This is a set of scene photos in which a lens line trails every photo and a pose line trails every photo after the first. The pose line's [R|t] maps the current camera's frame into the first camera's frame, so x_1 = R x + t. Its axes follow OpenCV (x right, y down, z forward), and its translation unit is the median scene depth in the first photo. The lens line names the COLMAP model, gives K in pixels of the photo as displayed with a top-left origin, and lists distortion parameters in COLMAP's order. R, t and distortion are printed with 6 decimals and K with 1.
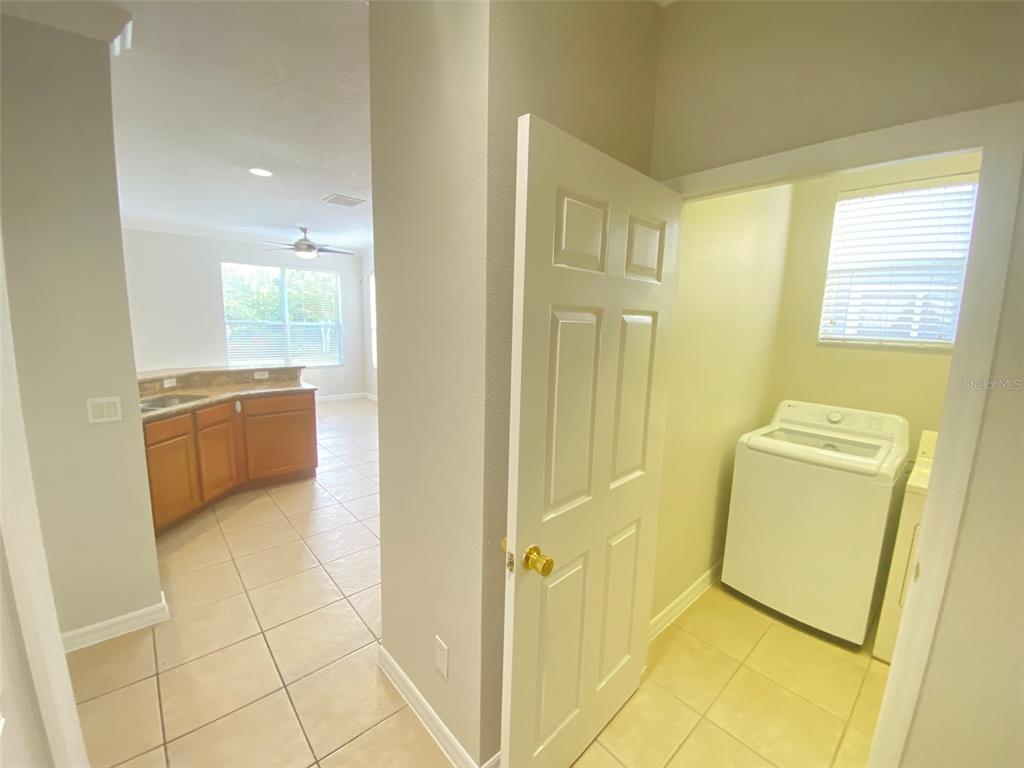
lens RADIAL K [[428.5, 0, 516.1], [0, 428.5, 385.9], [0, 0, 1]] dist [0.017015, -0.000395]
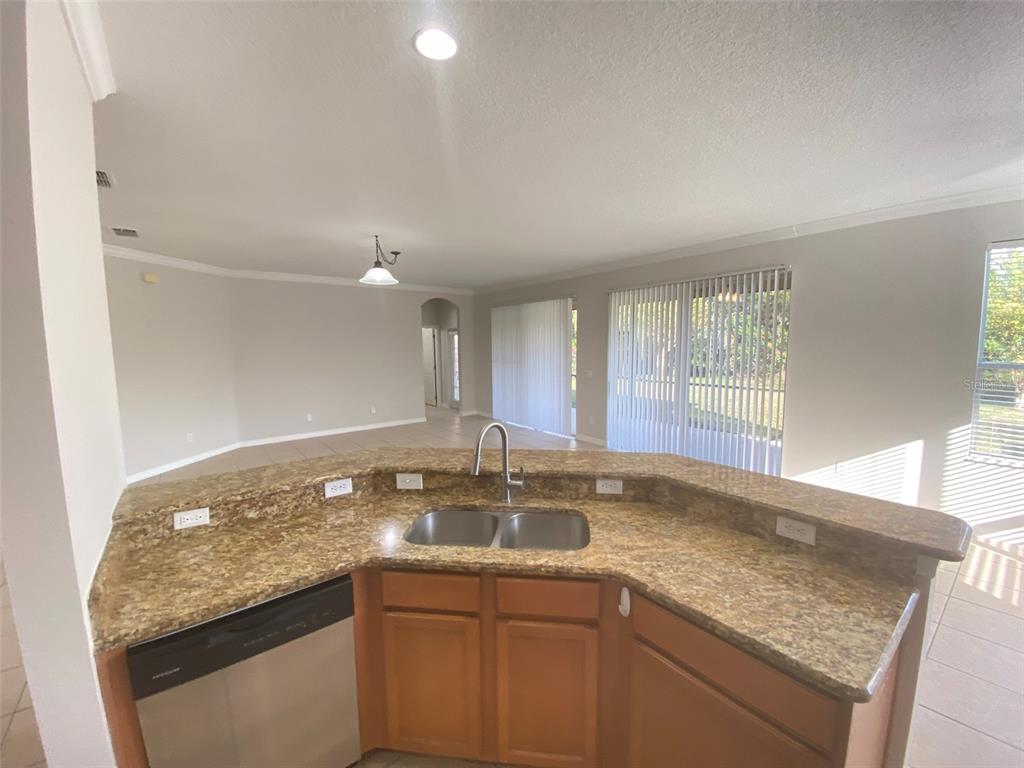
lens RADIAL K [[411.1, 0, 514.1], [0, 411.1, 381.7], [0, 0, 1]] dist [-0.027739, -0.000838]
pose [[-0.085732, 0.064145, -0.994251, -0.342770], [-0.143090, 0.986787, 0.076002, -0.187108], [0.985989, 0.148784, -0.075421, 1.066758]]
